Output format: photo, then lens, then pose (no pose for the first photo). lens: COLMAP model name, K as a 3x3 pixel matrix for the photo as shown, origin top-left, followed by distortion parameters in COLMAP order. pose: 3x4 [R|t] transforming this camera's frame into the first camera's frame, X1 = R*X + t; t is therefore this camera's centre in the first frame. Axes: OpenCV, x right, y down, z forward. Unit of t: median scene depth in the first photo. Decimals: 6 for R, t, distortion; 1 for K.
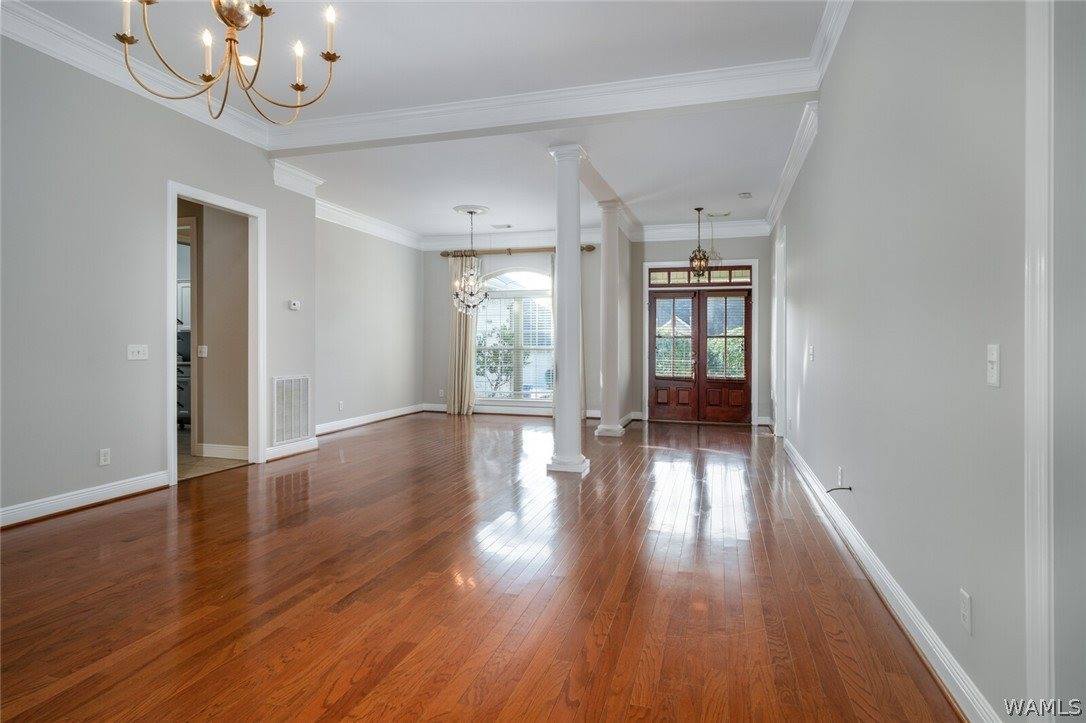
lens RADIAL K [[595.0, 0, 535.5], [0, 595.0, 353.3], [0, 0, 1]] dist [0.005747, 0.000696]
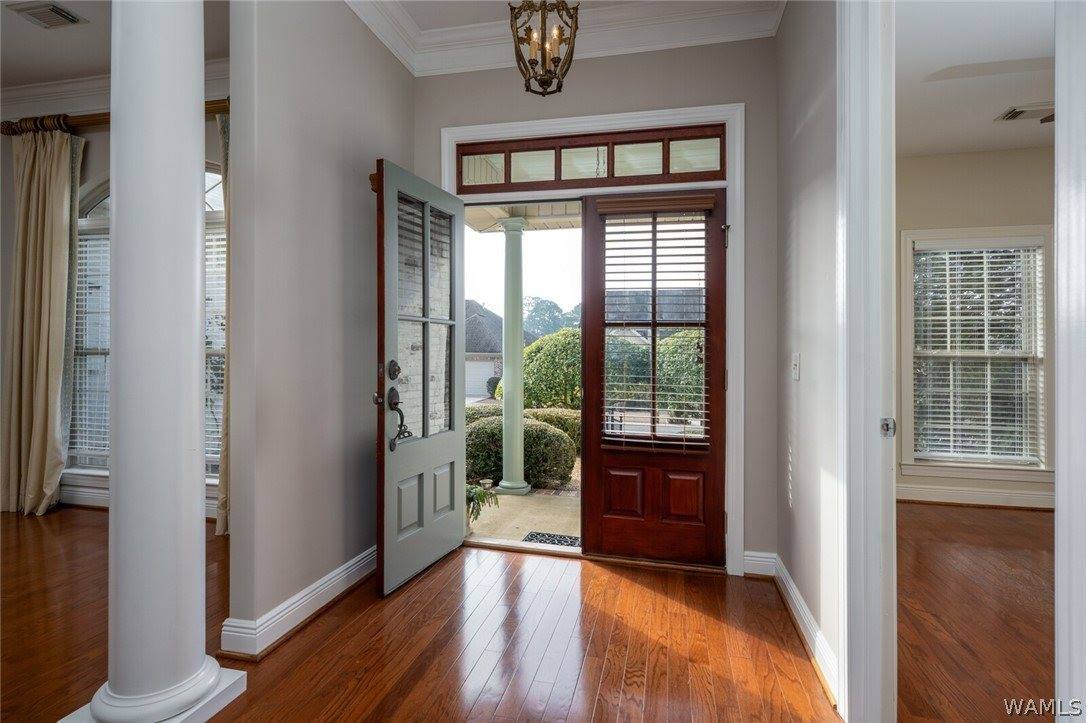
lens RADIAL K [[552.9, 0, 546.7], [0, 552.9, 355.3], [0, 0, 1]] dist [0.003001, 0.000324]
pose [[0.995625, 0.001302, 0.093427, 0.216728], [-0.000681, 0.999977, -0.006676, -0.006196], [-0.093434, 0.006583, 0.995604, 0.652295]]
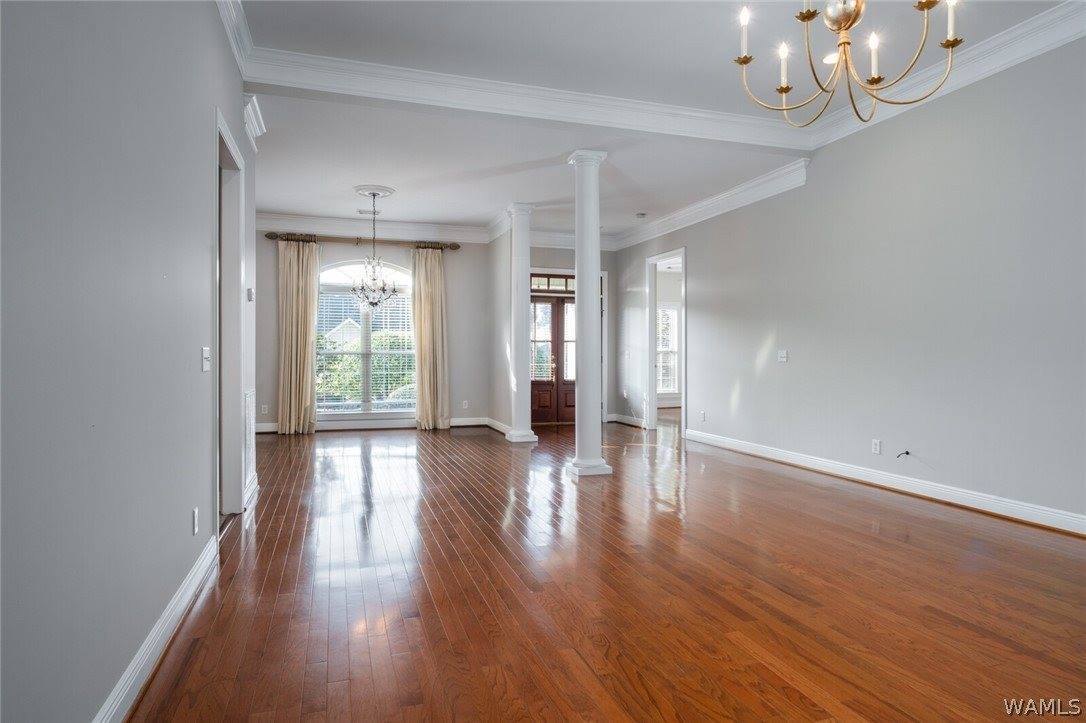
lens RADIAL K [[633.3, 0, 538.0], [0, 633.3, 360.5], [0, 0, 1]] dist [0.017227, 0.002110]
pose [[0.819935, -0.012047, 0.572330, -0.421942], [0.009154, 0.999927, 0.007934, -0.003024], [-0.572384, -0.001267, 0.819985, 0.112596]]
